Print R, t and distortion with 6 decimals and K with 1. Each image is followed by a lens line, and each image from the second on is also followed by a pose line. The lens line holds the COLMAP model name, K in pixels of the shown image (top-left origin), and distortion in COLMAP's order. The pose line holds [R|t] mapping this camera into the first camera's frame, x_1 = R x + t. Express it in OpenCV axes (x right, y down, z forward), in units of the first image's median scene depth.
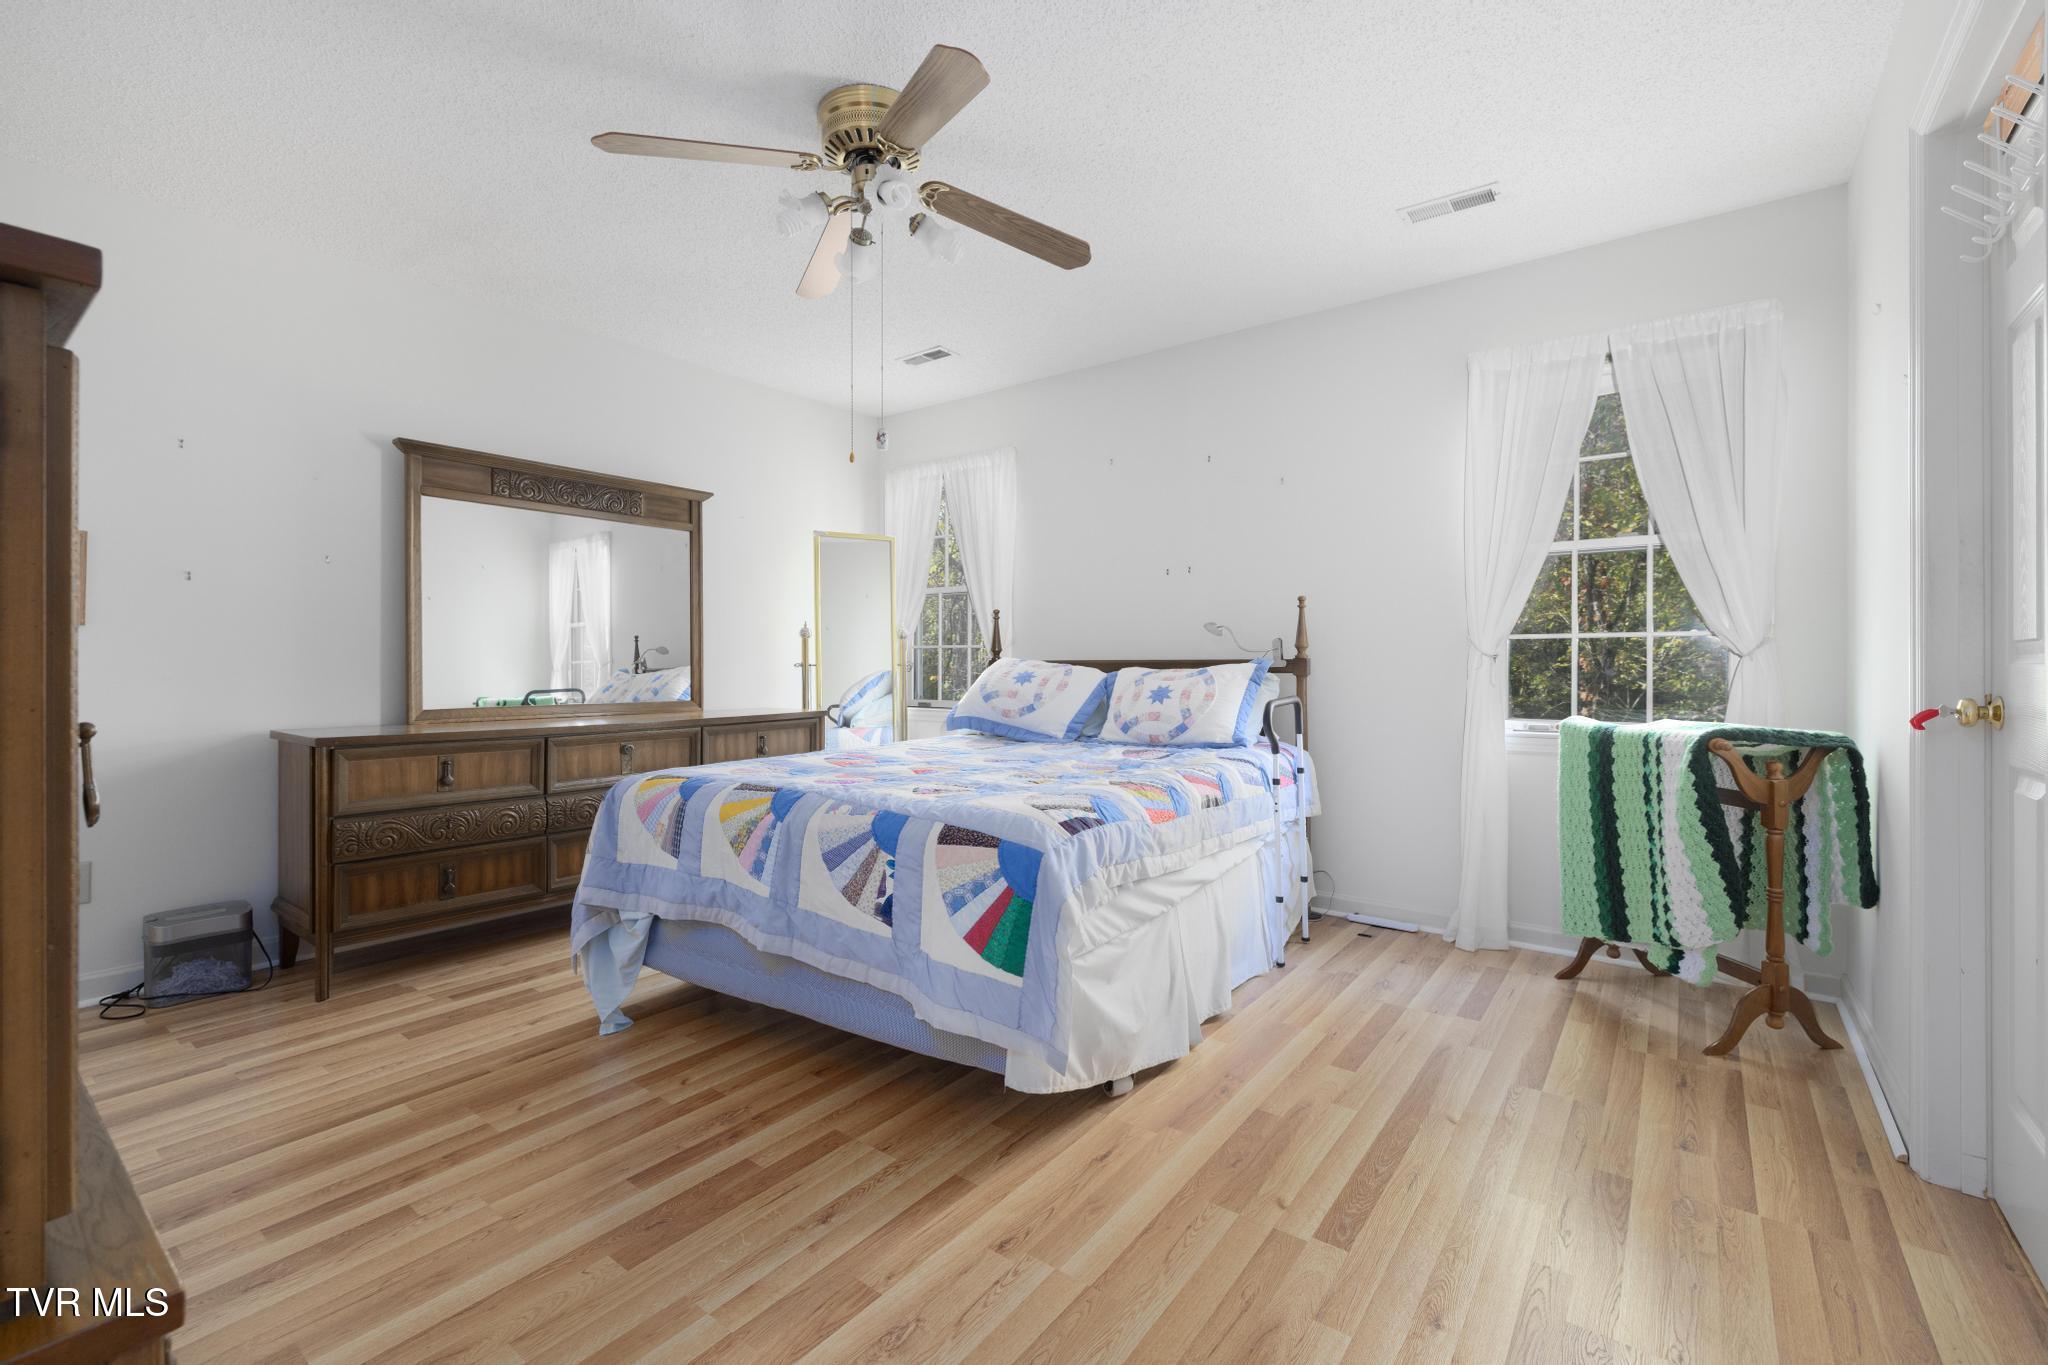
lens RADIAL K [[872.1, 0, 1021.7], [0, 872.1, 672.4], [0, 0, 1]] dist [-0.001237, 0.000818]
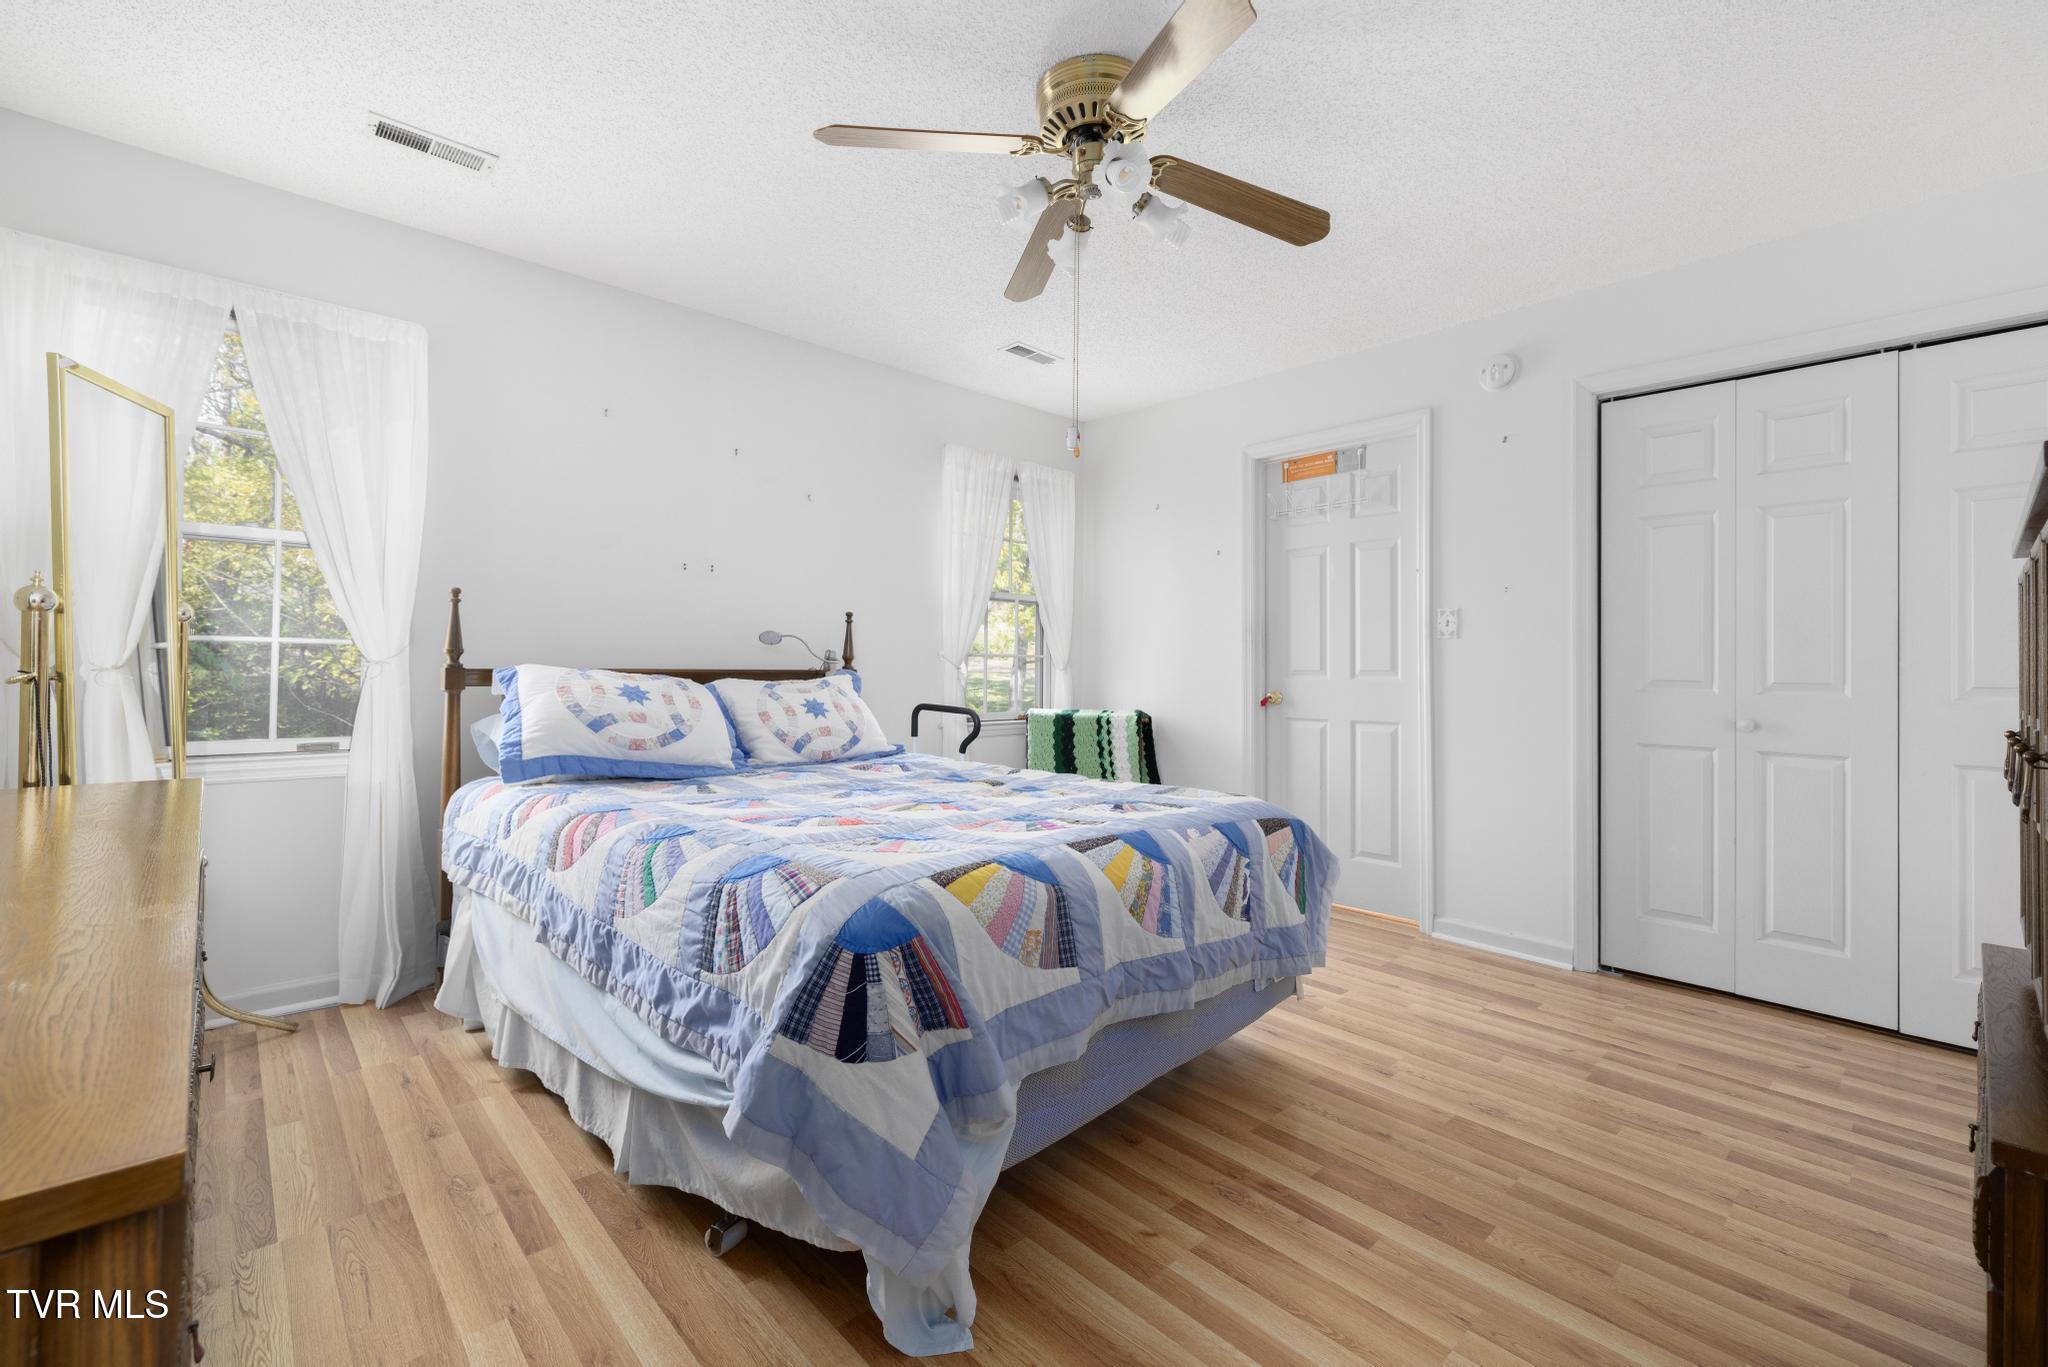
lens RADIAL K [[876.5, 0, 1021.8], [0, 876.5, 665.2], [0, 0, 1]] dist [0.000304, 0.000059]
pose [[0.174133, 0.004274, 0.984713, -1.034456], [-0.002320, 0.999990, -0.003930, -0.025427], [-0.984719, -0.001601, 0.174141, 0.863650]]
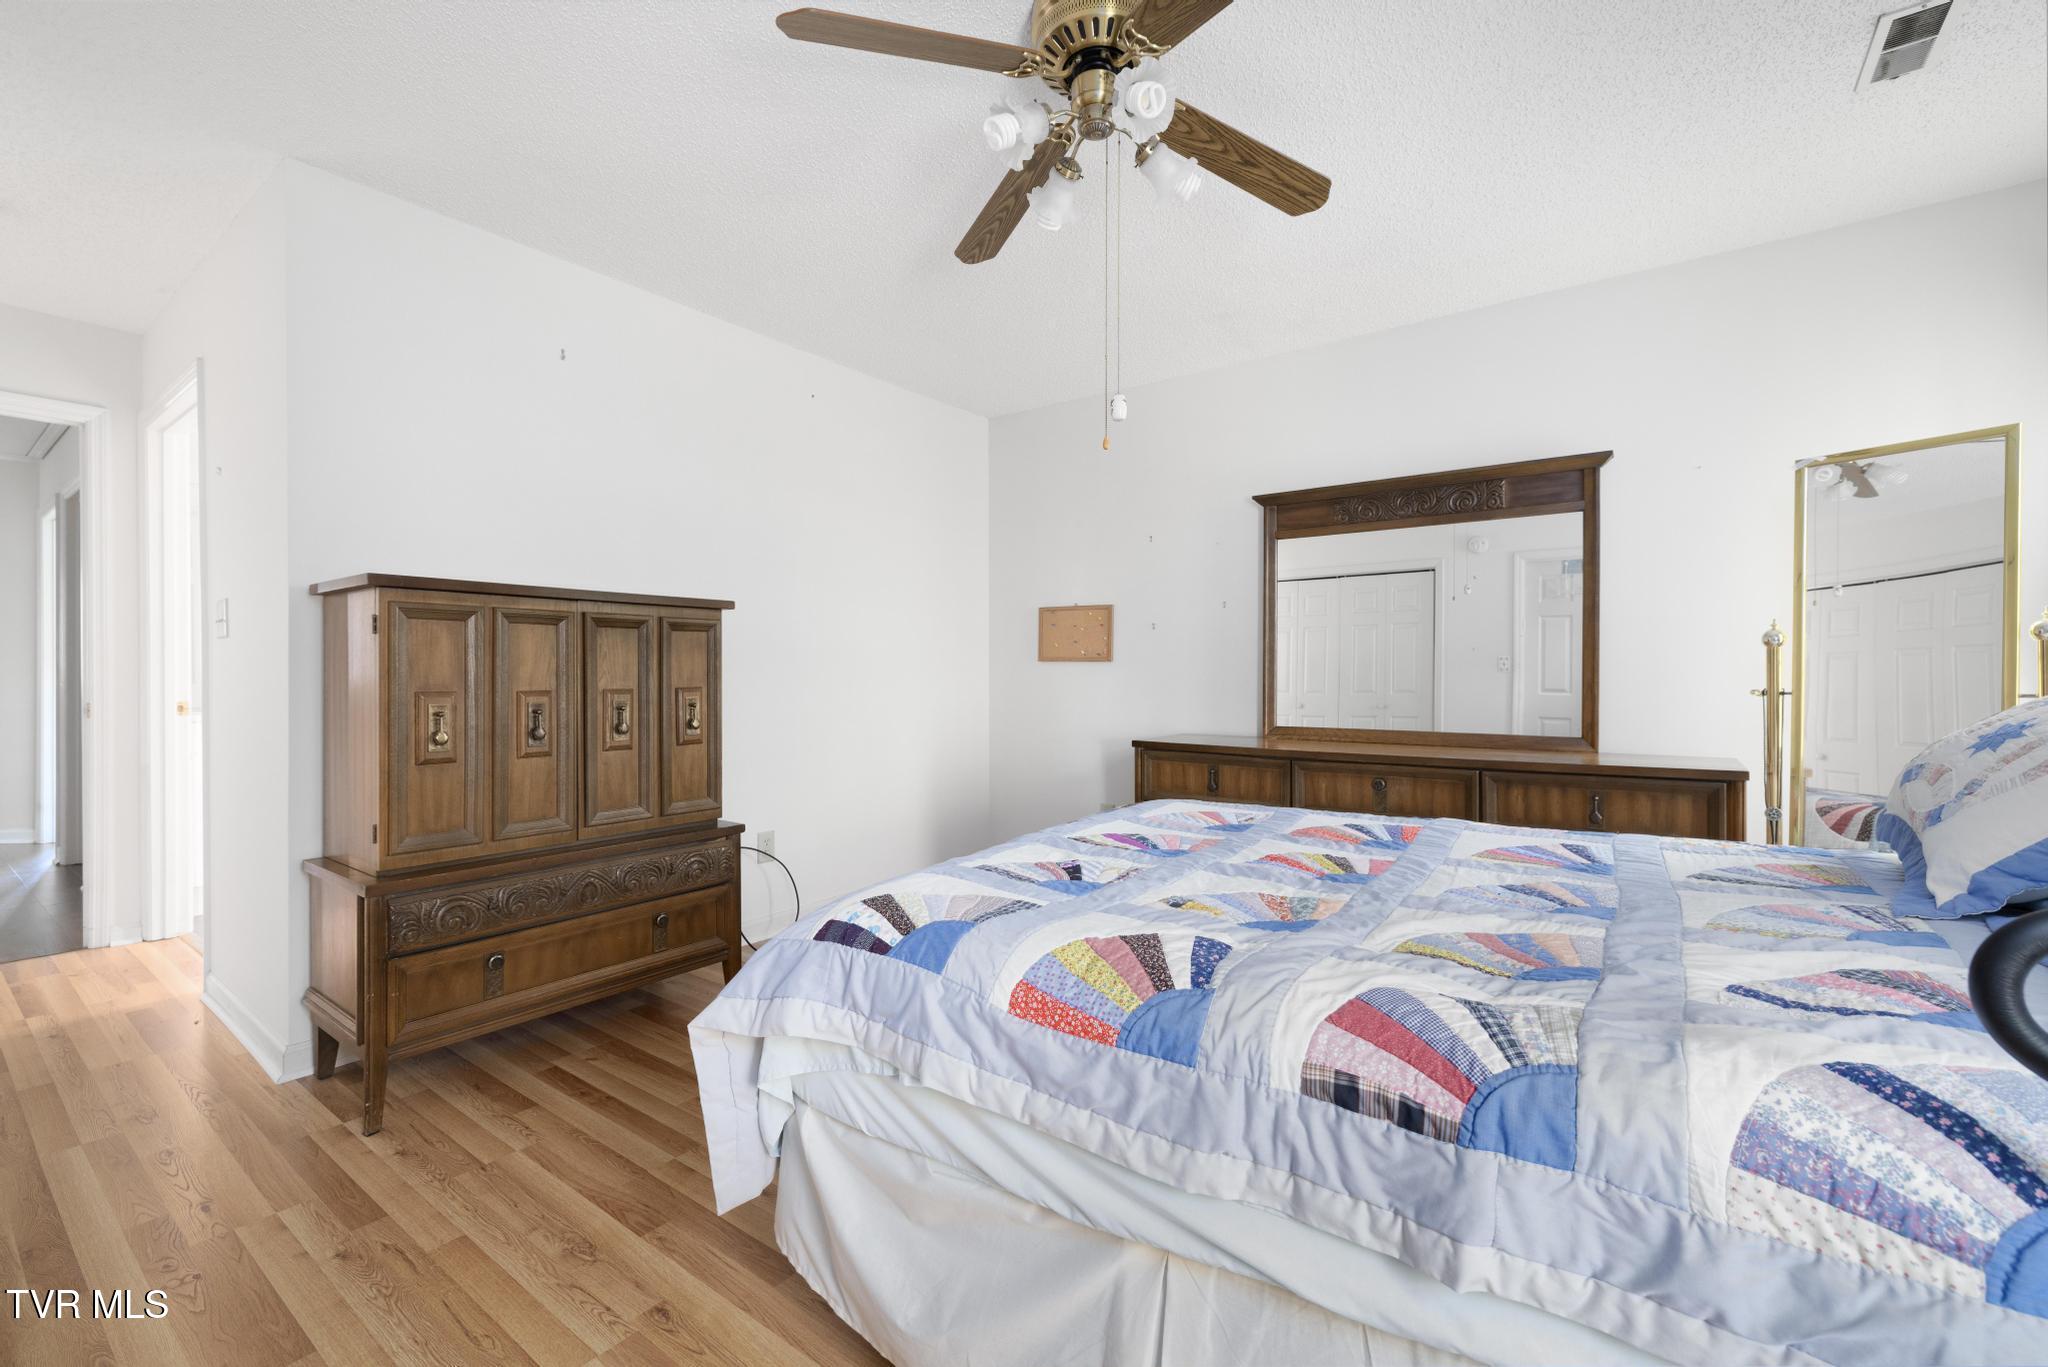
lens RADIAL K [[857.3, 0, 1027.5], [0, 857.3, 680.5], [0, 0, 1]] dist [0.000642, 0.000118]
pose [[0.019544, 0.006494, -0.999788, 0.587703], [-0.010238, 0.999928, 0.006295, -0.028288], [0.999757, 0.010112, 0.019609, 0.876633]]
